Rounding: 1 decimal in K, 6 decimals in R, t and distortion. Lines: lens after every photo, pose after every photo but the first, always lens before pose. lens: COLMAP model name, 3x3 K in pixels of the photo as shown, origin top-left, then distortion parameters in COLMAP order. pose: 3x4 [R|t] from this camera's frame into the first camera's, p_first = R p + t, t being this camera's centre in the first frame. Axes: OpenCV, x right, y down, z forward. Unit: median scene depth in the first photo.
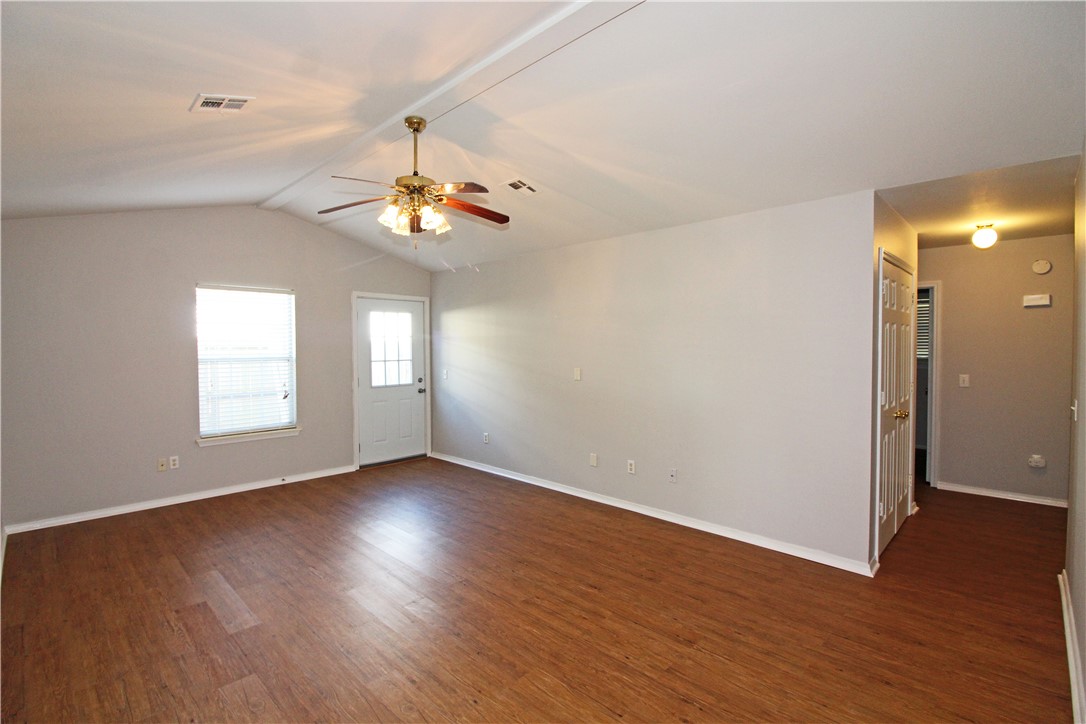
lens RADIAL K [[502.4, 0, 545.1], [0, 502.4, 356.3], [0, 0, 1]] dist [-0.009832, -0.005897]
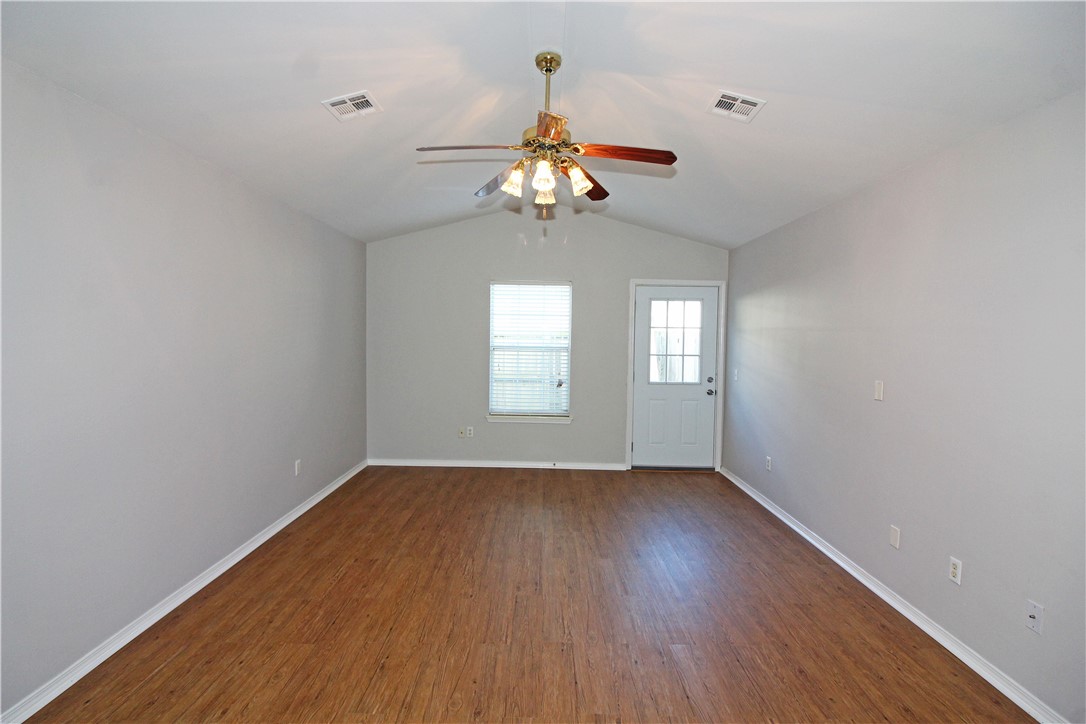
lens RADIAL K [[502.4, 0, 540.4], [0, 502.4, 358.0], [0, 0, 1]] dist [-0.009832, -0.005897]
pose [[0.691141, 0.049958, -0.720992, 0.238199], [-0.037341, 0.998744, 0.033409, -0.010066], [0.721755, 0.003832, 0.692138, 0.307276]]
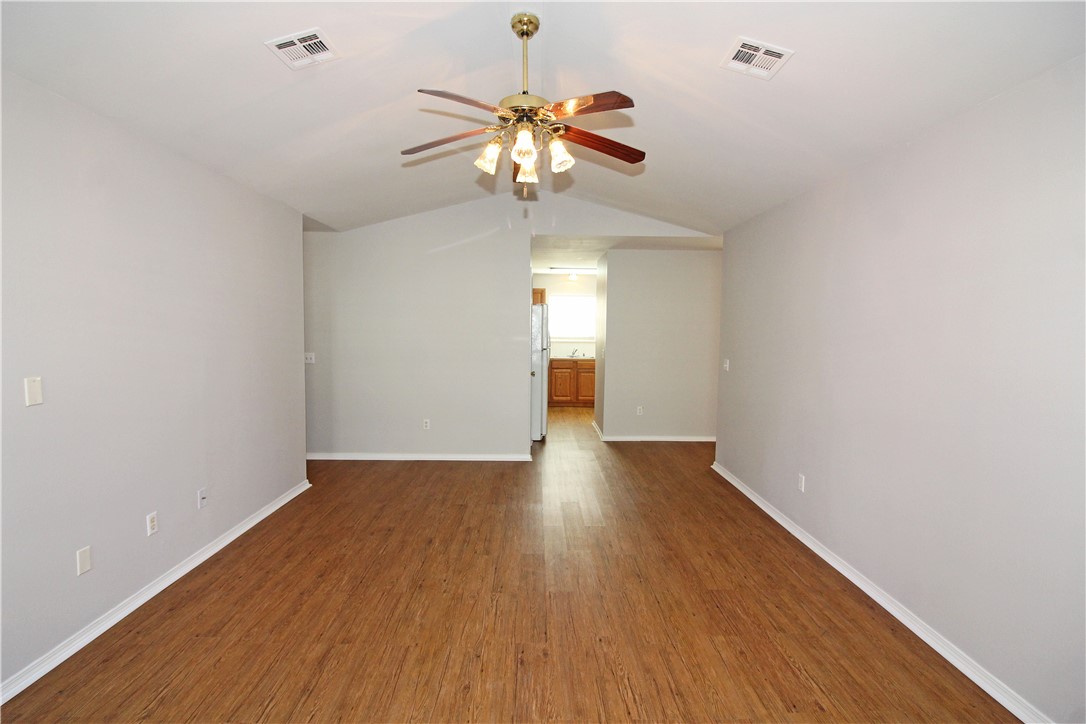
lens RADIAL K [[502.4, 0, 540.2], [0, 502.4, 360.9], [0, 0, 1]] dist [-0.009832, -0.005897]
pose [[-0.701551, -0.055118, 0.710485, -0.579373], [0.008138, 0.996320, 0.085329, -0.024039], [-0.712573, 0.065644, -0.698520, 1.079783]]
